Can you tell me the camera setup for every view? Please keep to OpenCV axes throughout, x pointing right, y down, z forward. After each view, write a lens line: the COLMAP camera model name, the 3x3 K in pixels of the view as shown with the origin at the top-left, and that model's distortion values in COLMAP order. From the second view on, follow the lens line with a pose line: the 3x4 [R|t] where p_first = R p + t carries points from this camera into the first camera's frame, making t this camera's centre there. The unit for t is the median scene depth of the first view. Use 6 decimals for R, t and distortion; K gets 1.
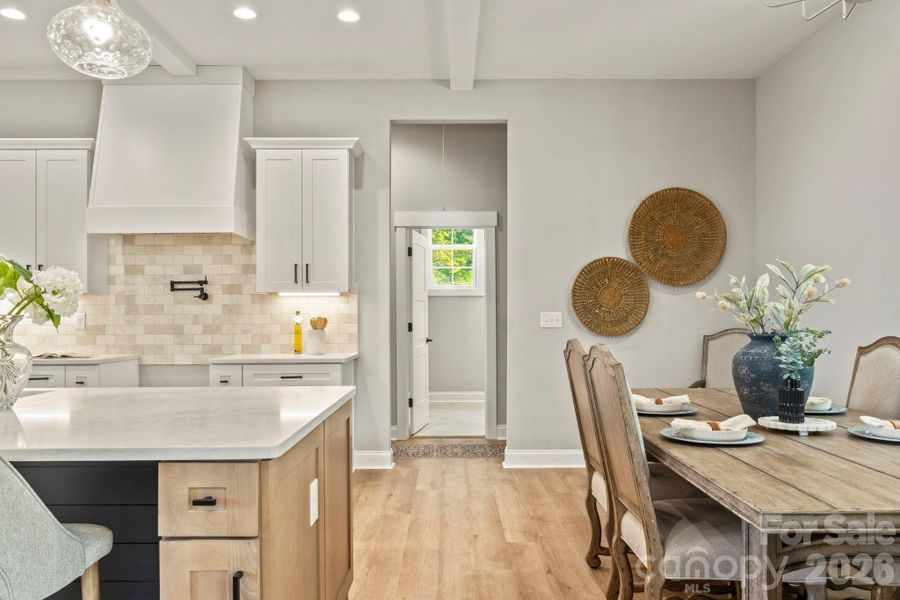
lens RADIAL K [[689.6, 0, 450.0], [0, 689.6, 300.0], [0, 0, 1]] dist [0.004628, 0.006947]
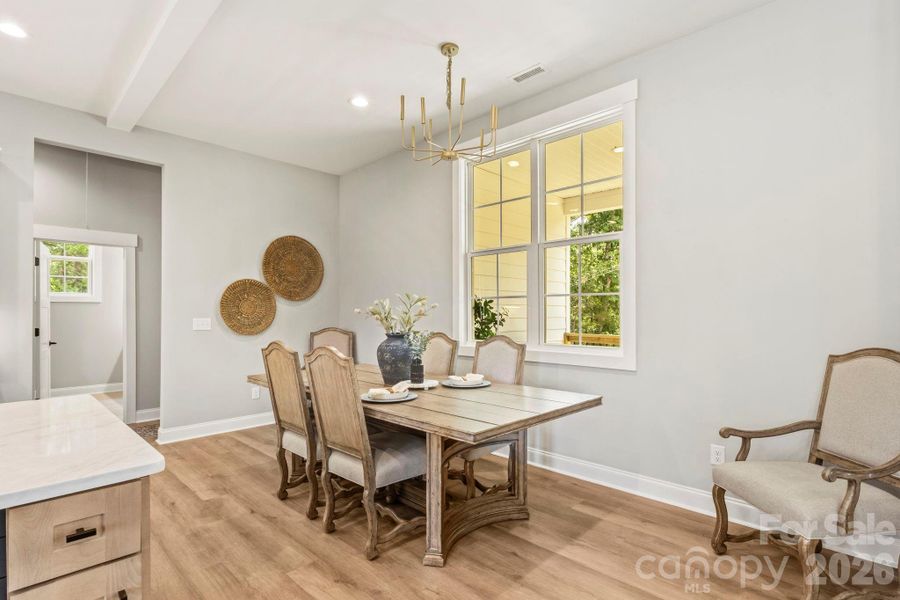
lens RADIAL K [[452.7, 0, 450.0], [0, 452.7, 300.0], [0, 0, 1]] dist [0.000830, 0.000456]
pose [[0.692036, 0.019409, 0.721602, -0.240471], [-0.013891, 0.999811, -0.013570, -0.019505], [-0.721730, -0.000633, 0.692175, 0.094679]]
